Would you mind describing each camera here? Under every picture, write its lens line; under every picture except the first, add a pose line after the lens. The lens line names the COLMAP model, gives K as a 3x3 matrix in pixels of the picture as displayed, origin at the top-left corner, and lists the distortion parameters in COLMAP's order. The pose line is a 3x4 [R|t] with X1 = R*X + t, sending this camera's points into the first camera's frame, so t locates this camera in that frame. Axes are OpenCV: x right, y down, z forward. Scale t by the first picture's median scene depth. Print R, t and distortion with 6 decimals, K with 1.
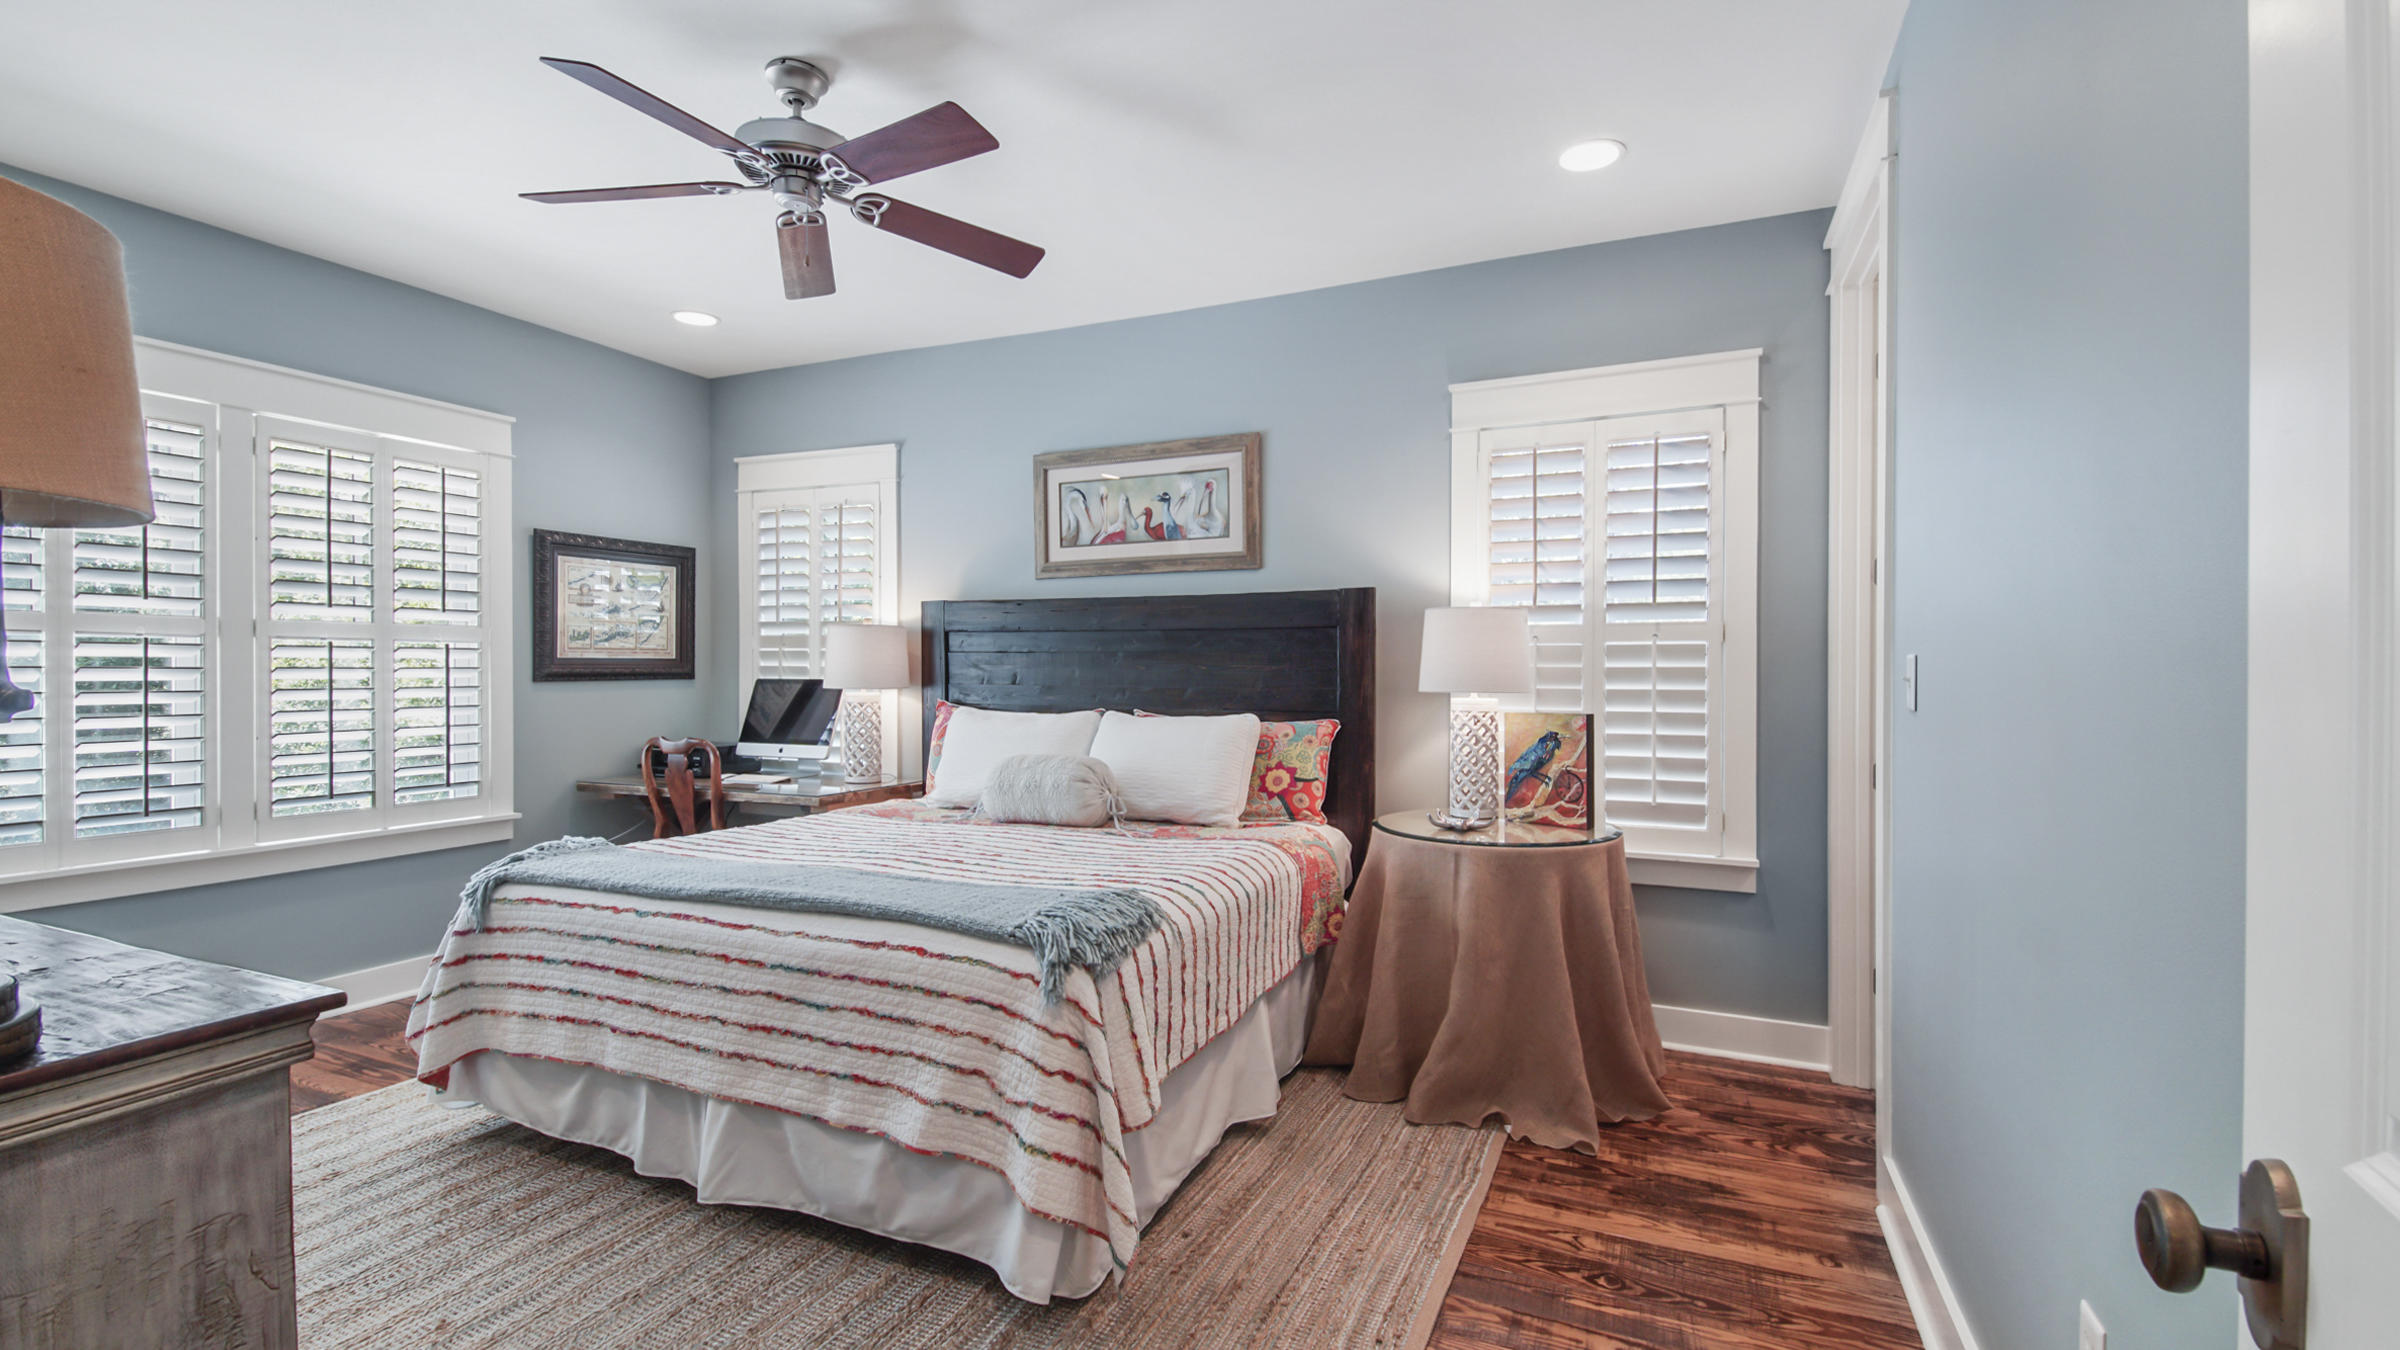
lens RADIAL K [[1065.5, 0, 1195.3], [0, 1065.5, 669.7], [0, 0, 1]] dist [0.046412, -0.023910]
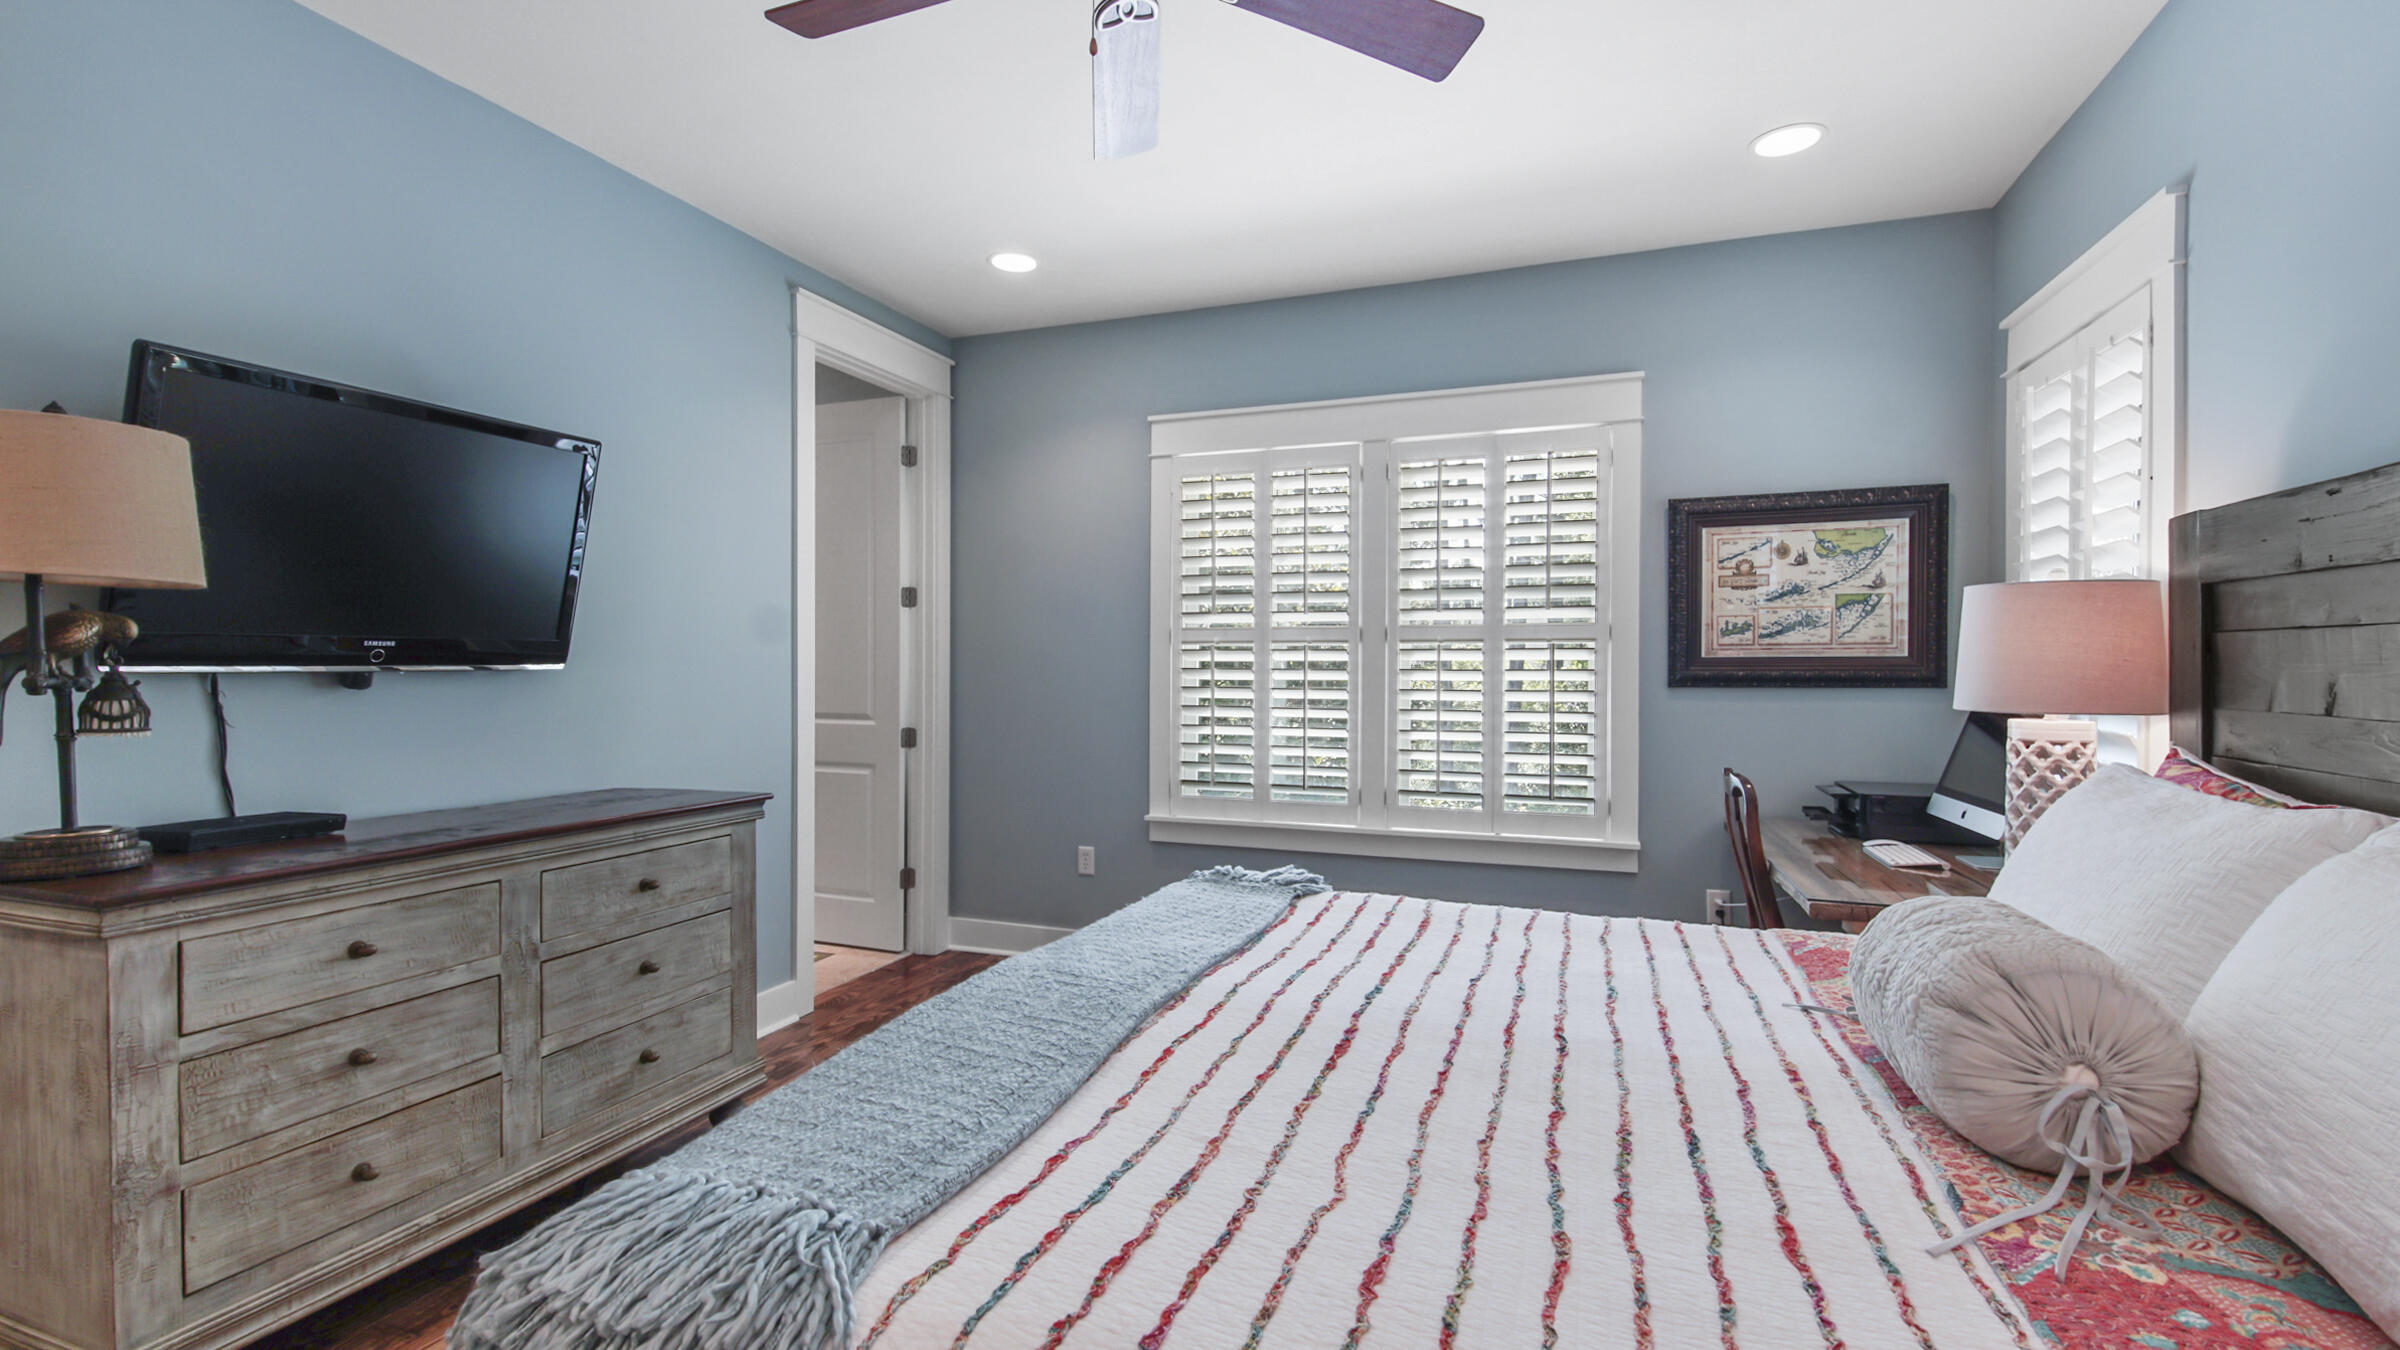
lens RADIAL K [[1065.5, 0, 1195.3], [0, 1065.5, 669.7], [0, 0, 1]] dist [0.046412, -0.023910]
pose [[0.051995, 0.002709, -0.998644, 0.185024], [-0.002595, 0.999993, 0.002578, -0.003295], [0.998644, 0.002458, 0.052001, 0.619056]]
